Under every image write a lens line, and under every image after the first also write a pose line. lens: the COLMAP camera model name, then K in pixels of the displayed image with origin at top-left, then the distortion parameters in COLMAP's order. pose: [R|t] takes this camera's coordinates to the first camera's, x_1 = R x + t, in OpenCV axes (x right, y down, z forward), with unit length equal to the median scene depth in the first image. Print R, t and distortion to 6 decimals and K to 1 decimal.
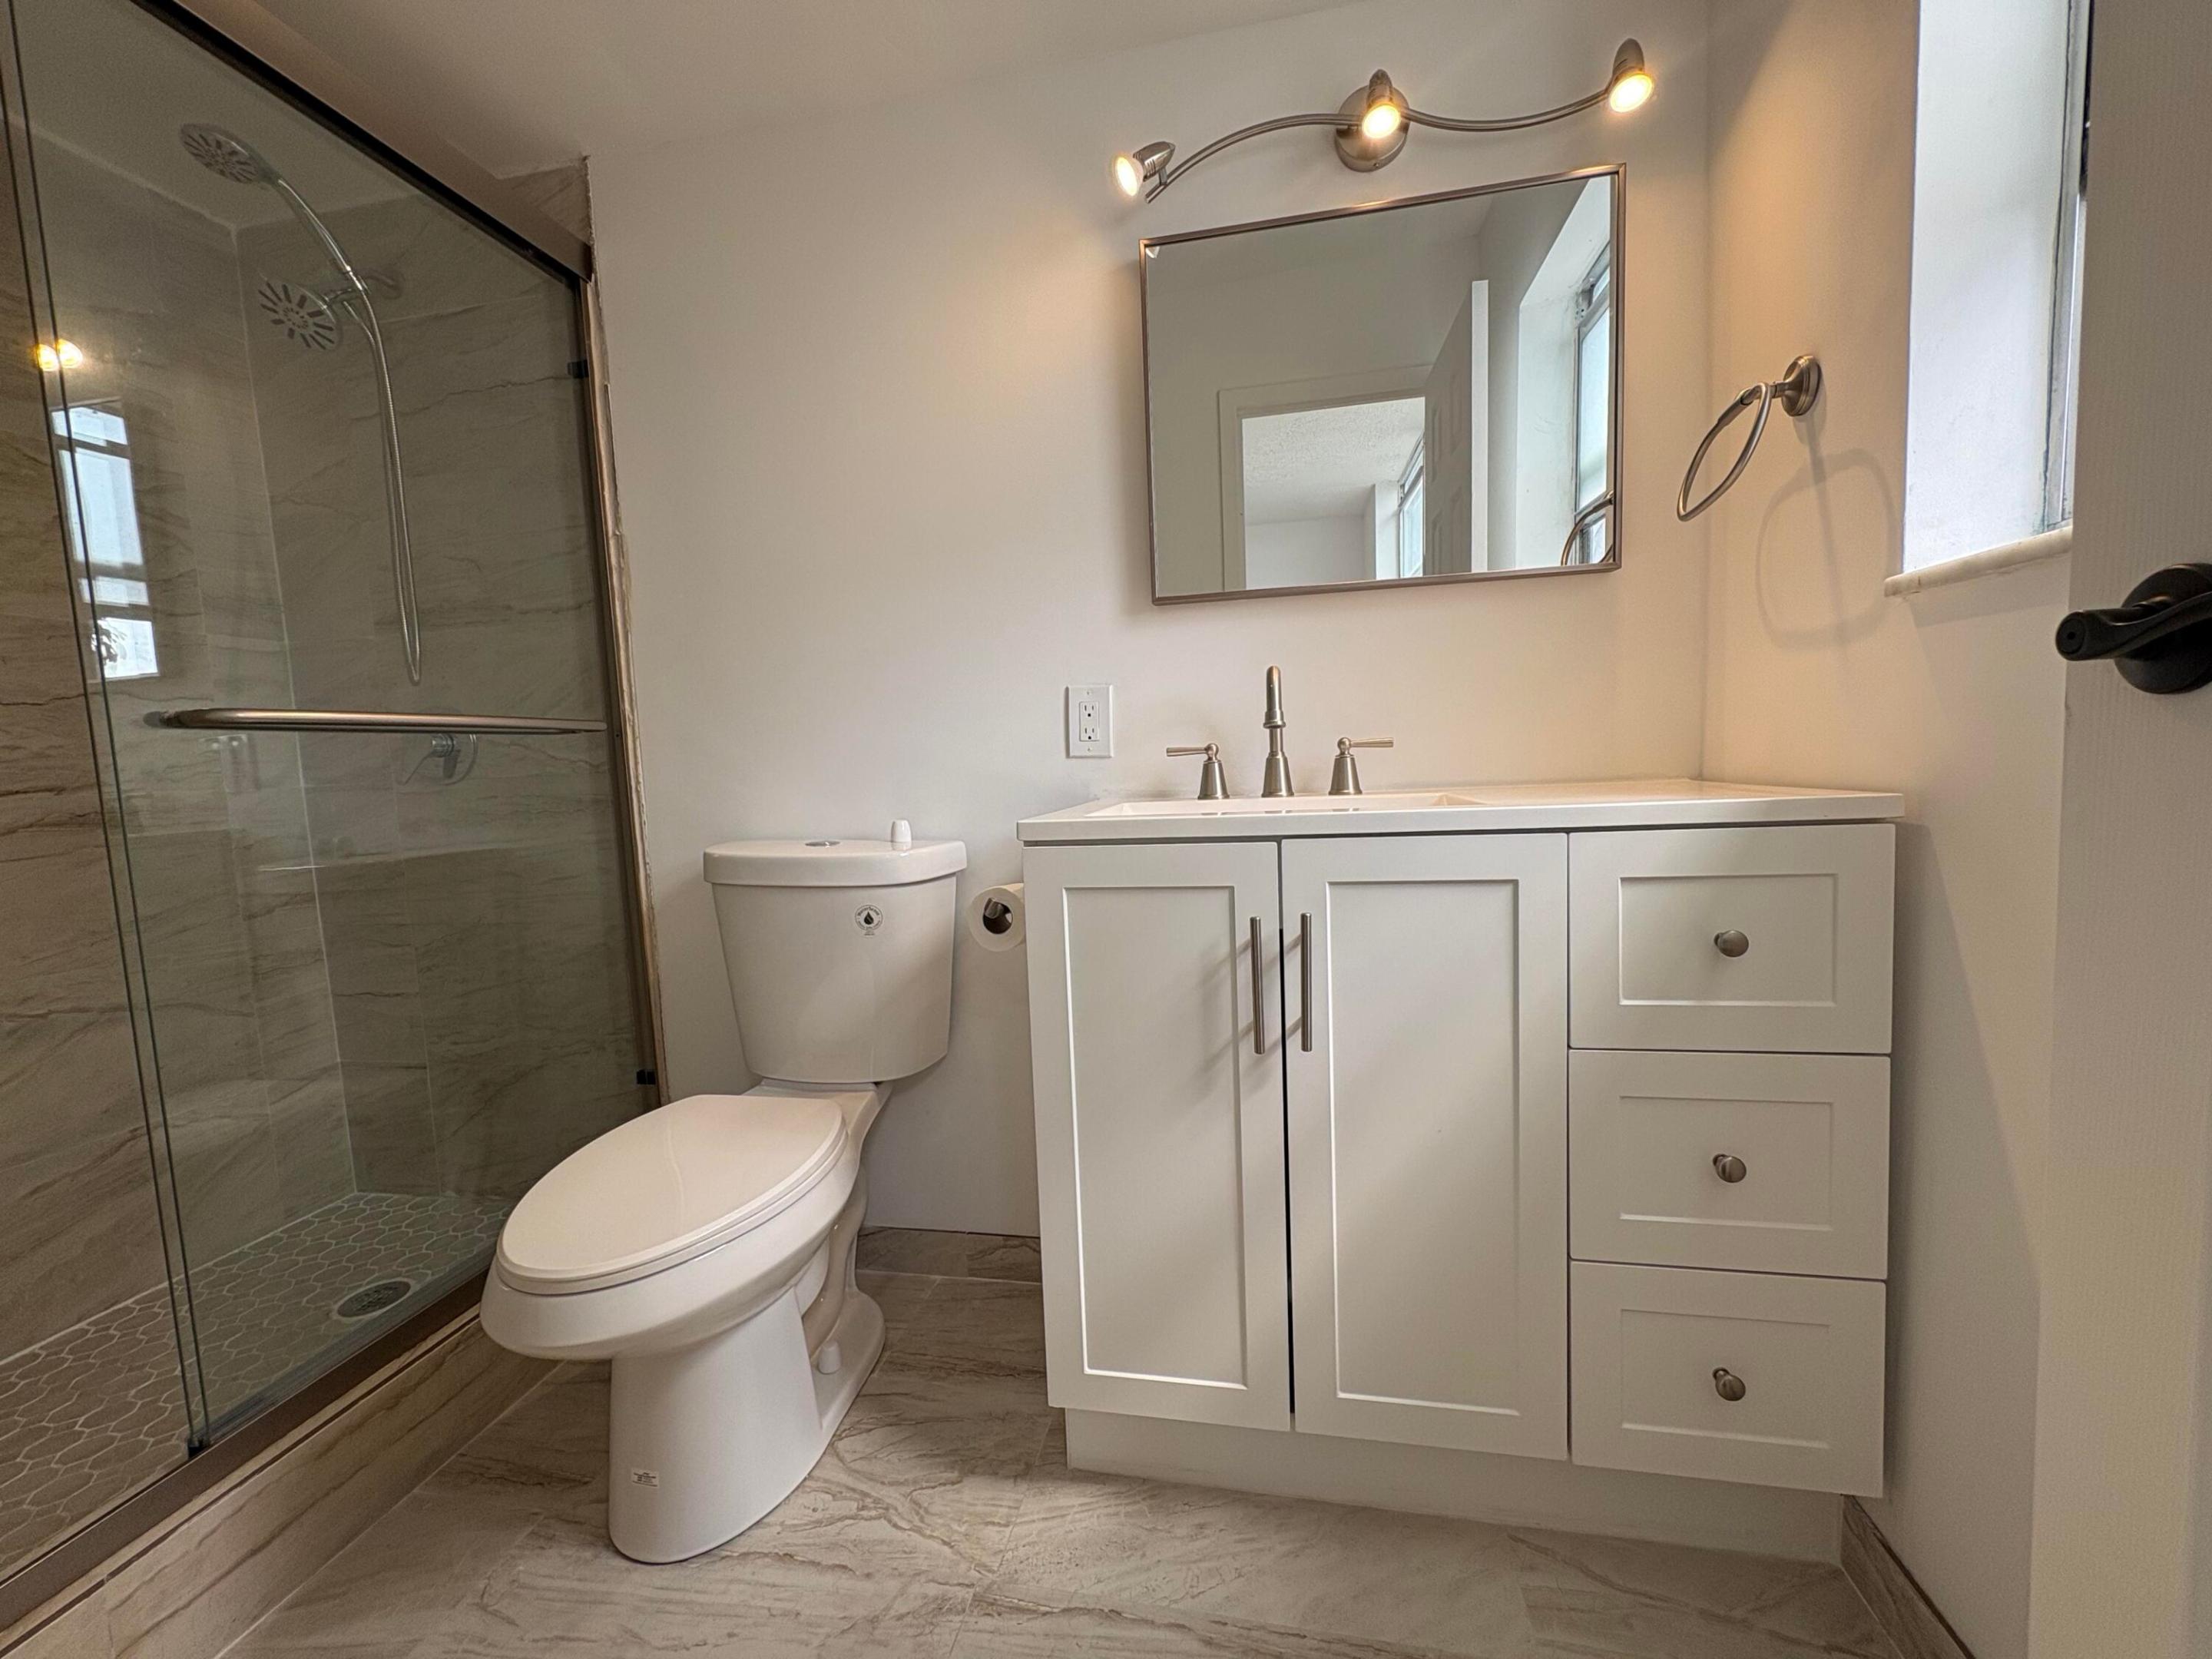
lens RADIAL K [[875.9, 0, 1102.4], [0, 875.9, 830.7], [0, 0, 1]] dist [0.000364, -0.000099]
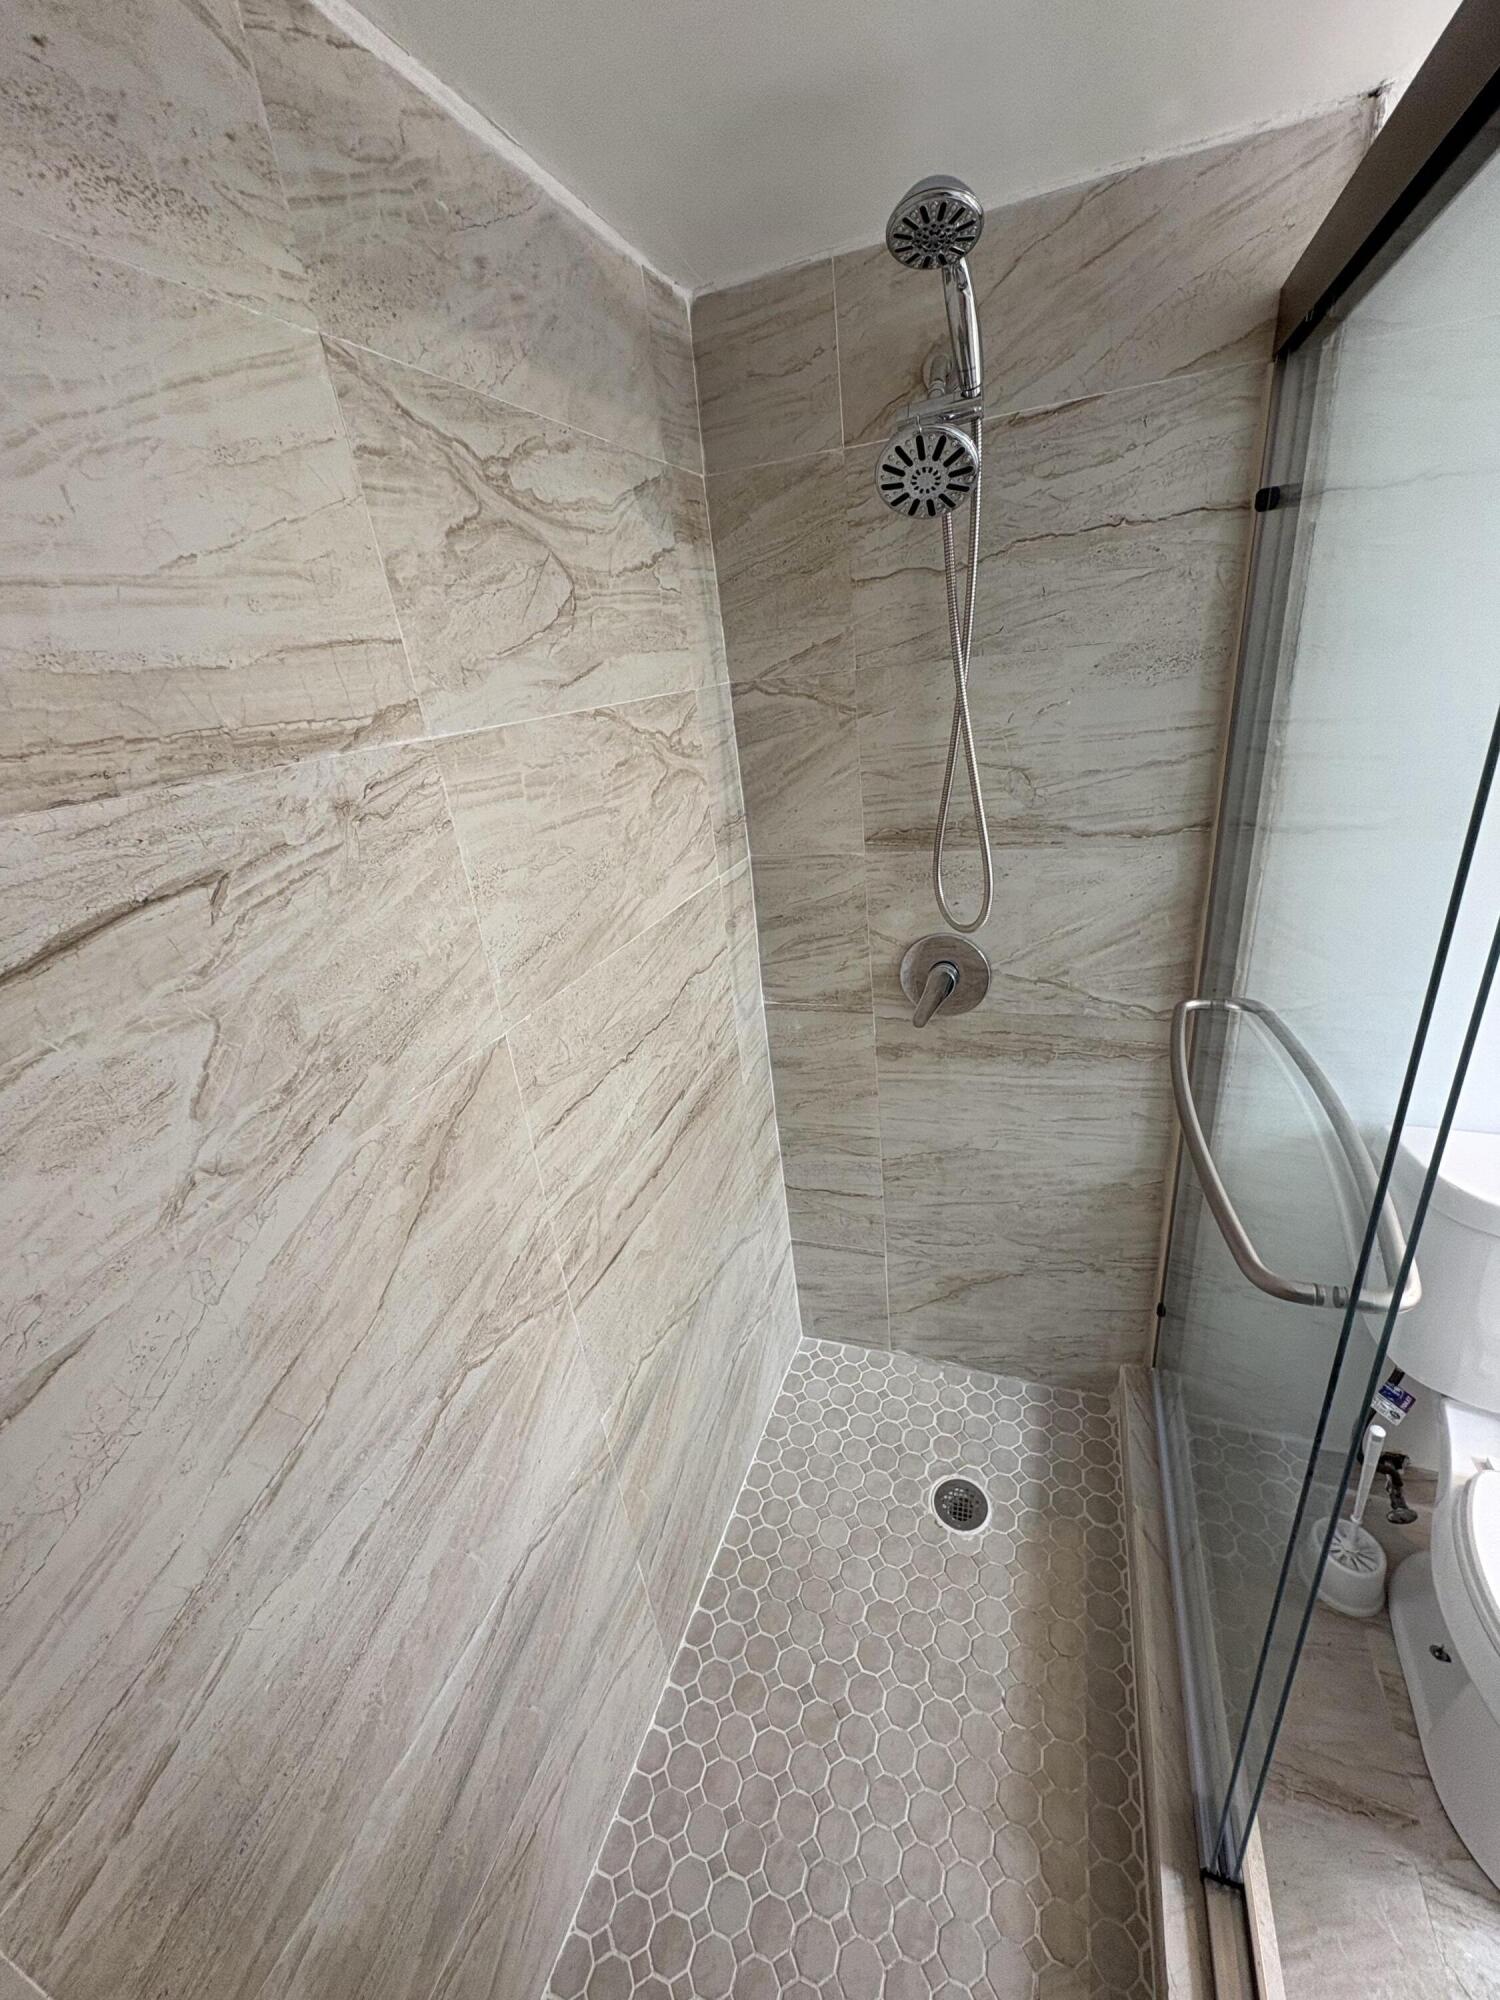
lens RADIAL K [[792.0, 0, 739.0], [0, 792.0, 993.7], [0, 0, 1]] dist [0.000364, -0.000099]
pose [[0.985222, 0.007113, -0.171132, -1.050462], [0.049299, 0.945081, 0.323098, -0.447710], [0.164032, -0.326760, 0.930764, 0.272248]]
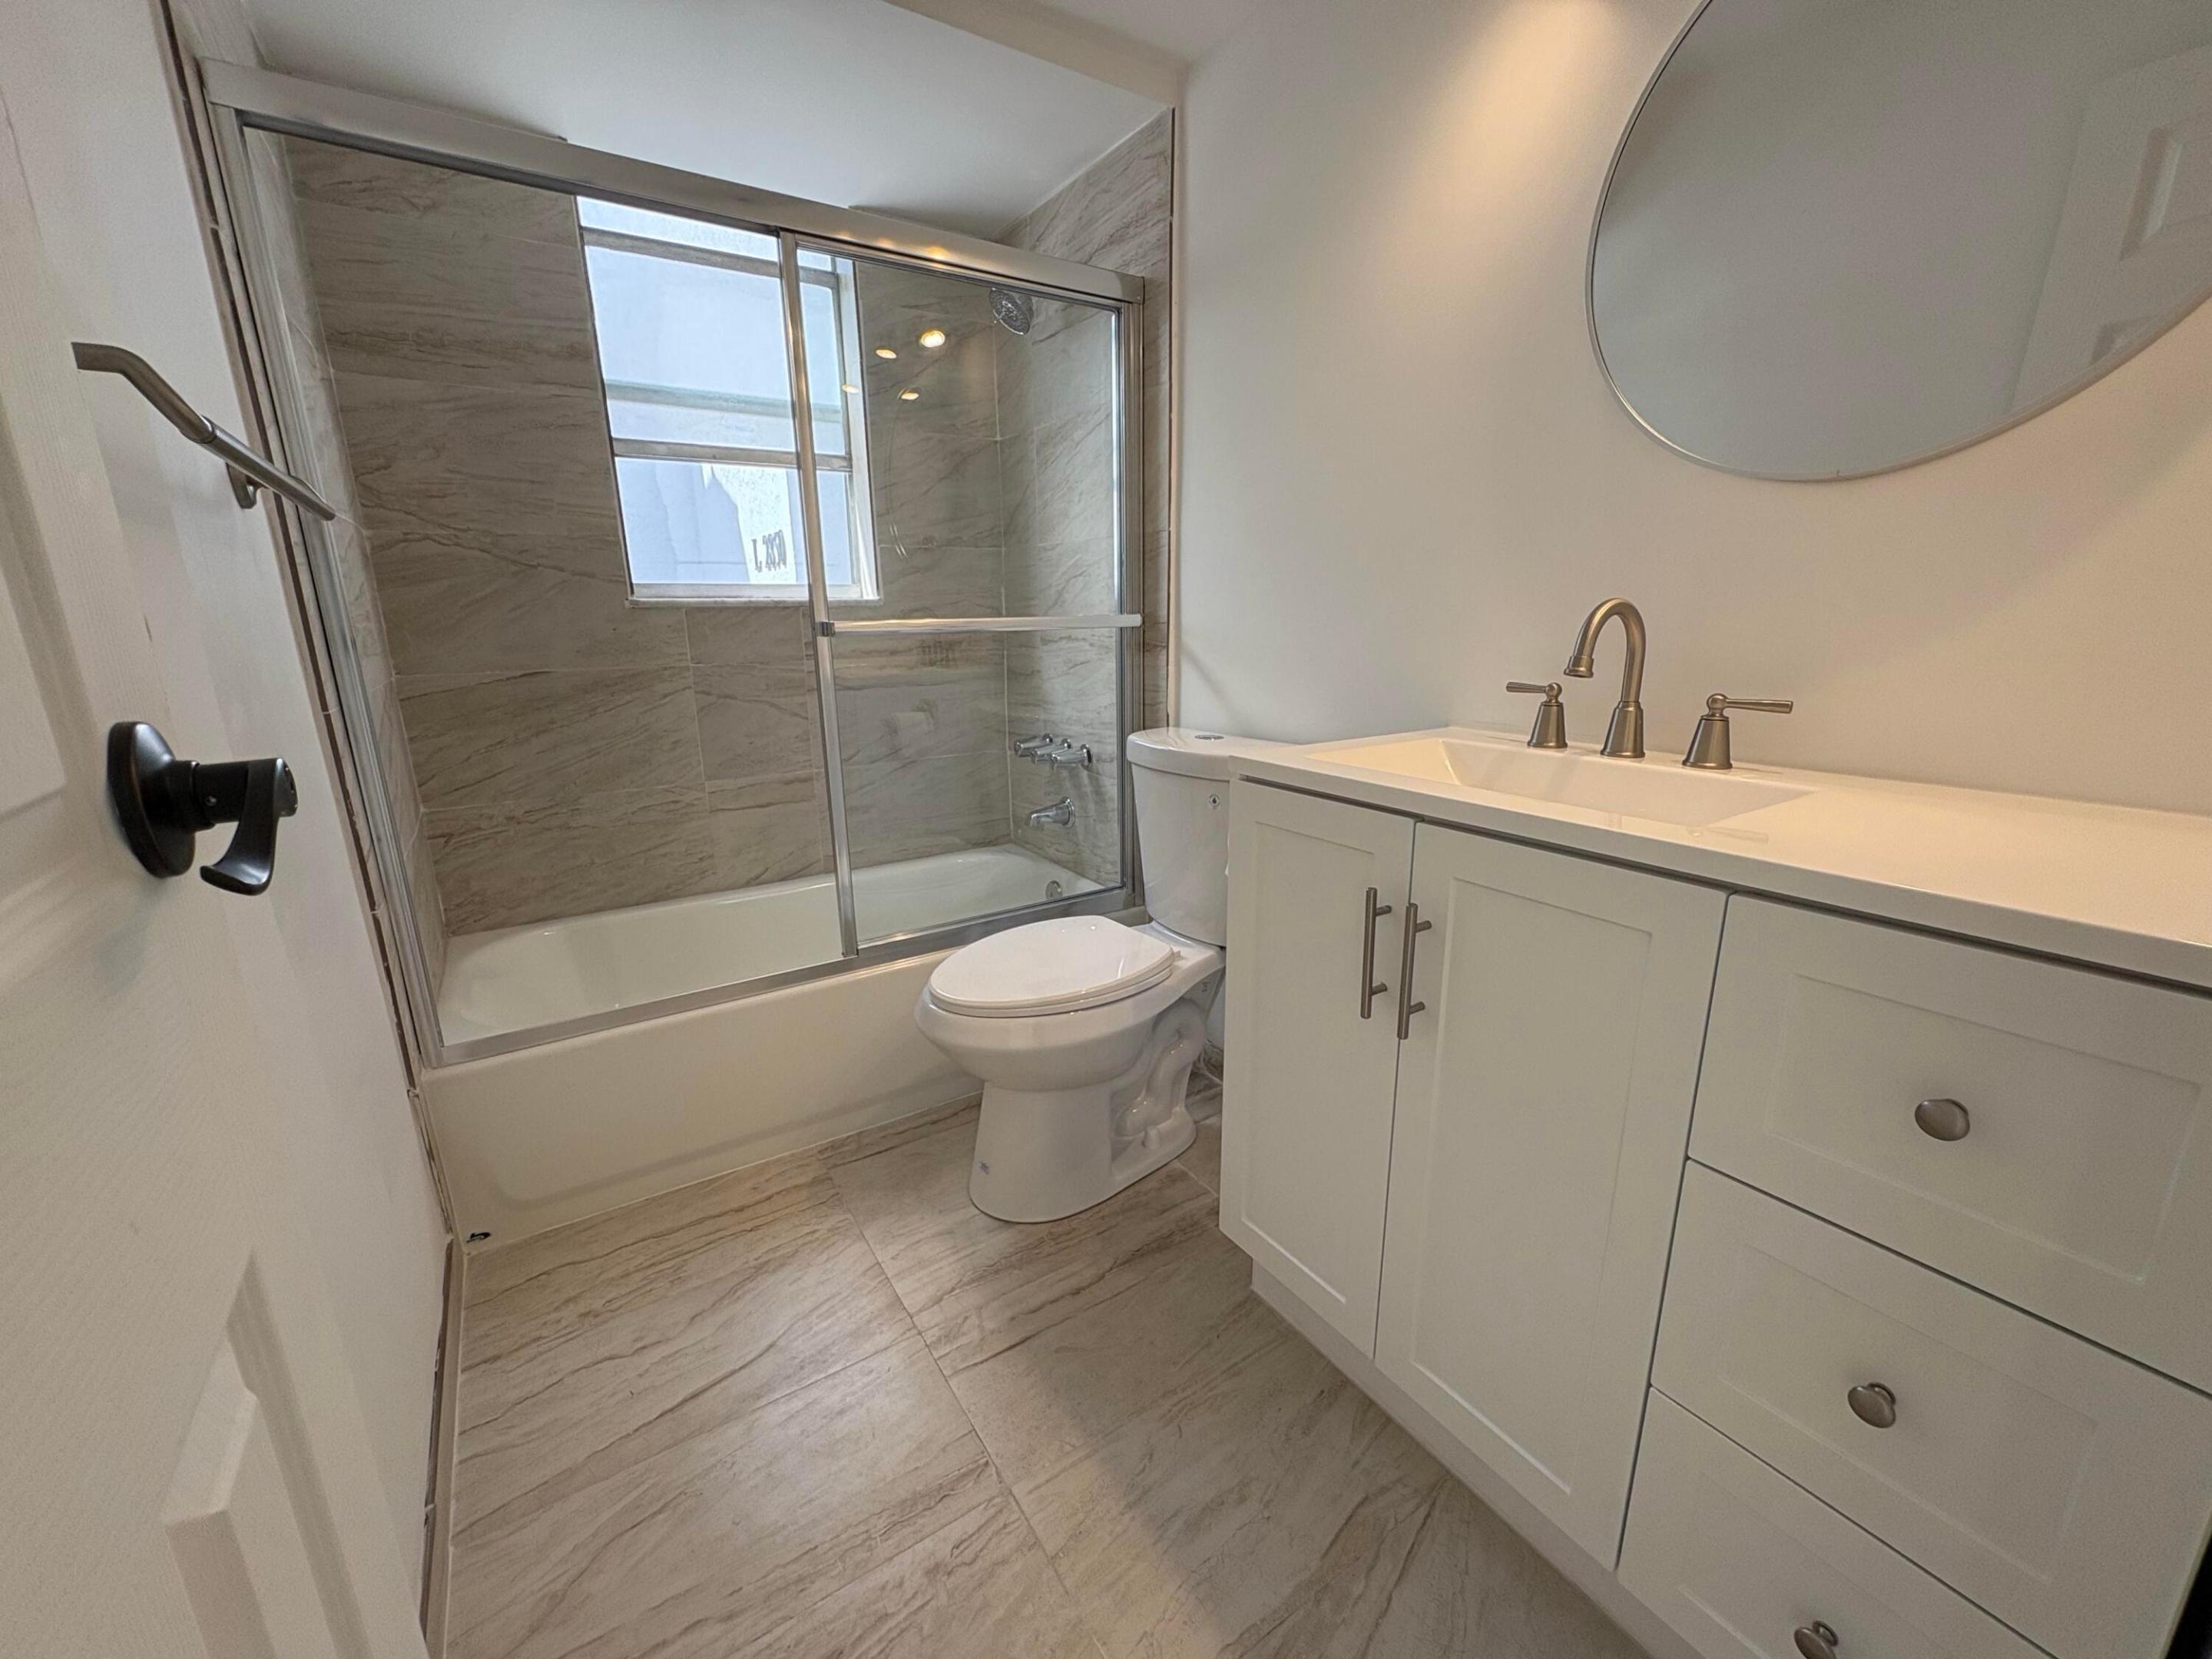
lens RADIAL K [[875.9, 0, 1102.9], [0, 875.9, 829.7], [0, 0, 1]] dist [0.000364, -0.000099]
pose [[0.692875, 0.203676, -0.691693, 0.443300], [-0.071084, 0.973898, 0.215568, -0.113253], [0.717545, -0.100194, 0.689268, 0.074304]]
